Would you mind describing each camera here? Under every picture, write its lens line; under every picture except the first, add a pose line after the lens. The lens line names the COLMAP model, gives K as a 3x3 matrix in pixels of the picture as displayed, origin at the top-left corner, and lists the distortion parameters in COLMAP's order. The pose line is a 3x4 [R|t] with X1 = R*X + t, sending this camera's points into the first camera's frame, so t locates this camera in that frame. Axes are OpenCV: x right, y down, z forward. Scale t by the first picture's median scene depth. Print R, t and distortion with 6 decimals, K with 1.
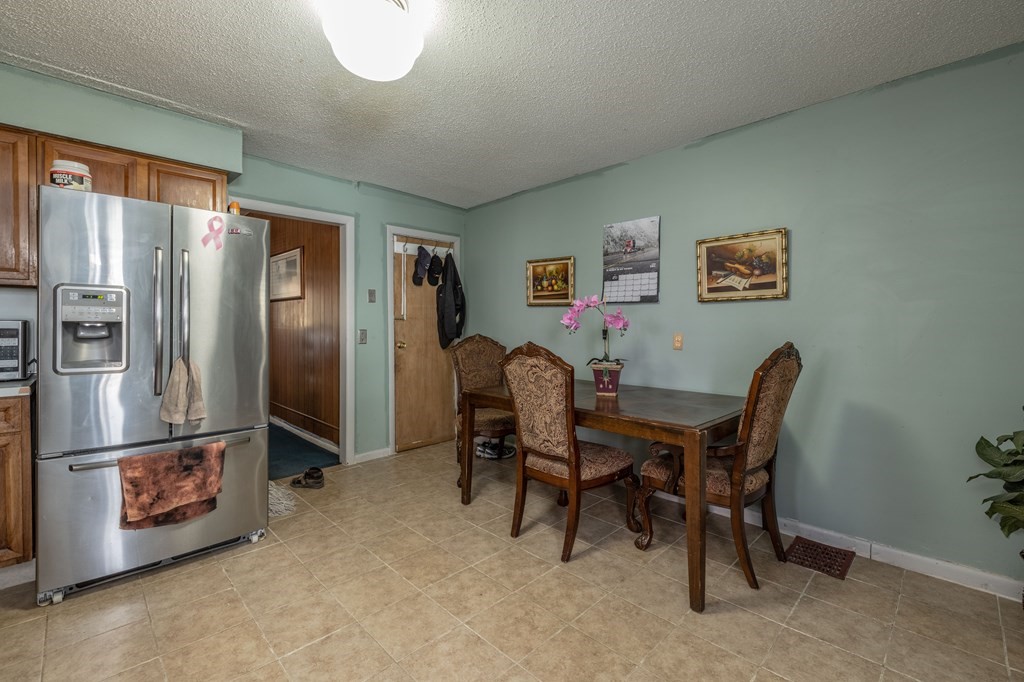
lens RADIAL K [[435.3, 0, 477.3], [0, 435.3, 324.1], [0, 0, 1]] dist [0.000092, 0.000112]
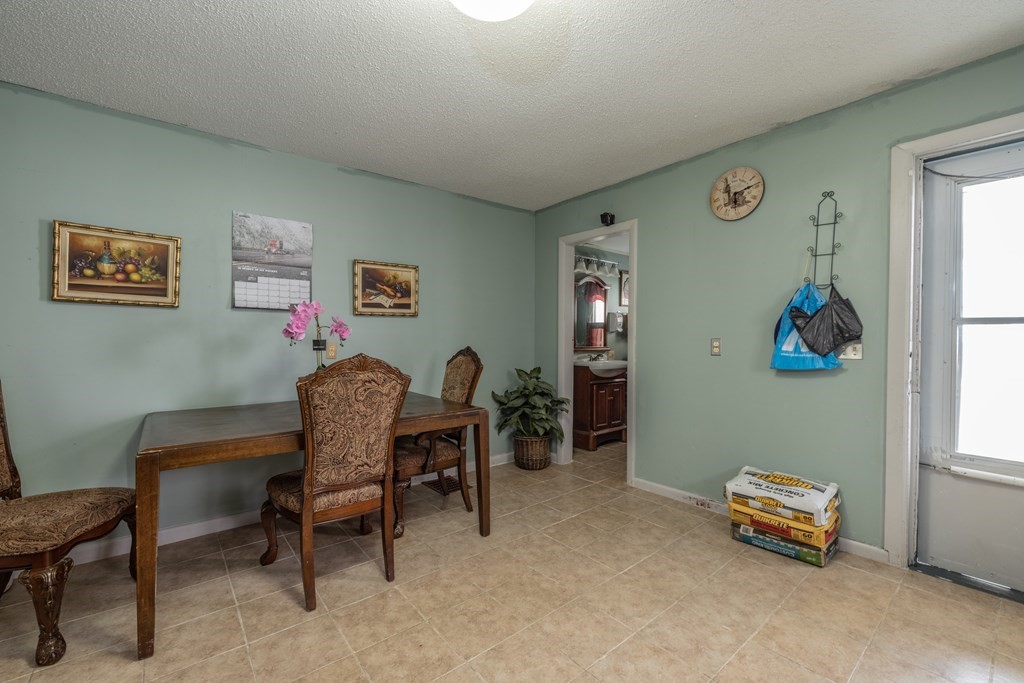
lens RADIAL K [[435.3, 0, 507.3], [0, 435.3, 339.9], [0, 0, 1]] dist [0.000092, 0.000112]
pose [[0.064942, -0.005797, 0.997872, -0.593933], [-0.002994, 0.999977, 0.006004, 0.006414], [-0.997885, -0.003377, 0.064923, 0.548553]]
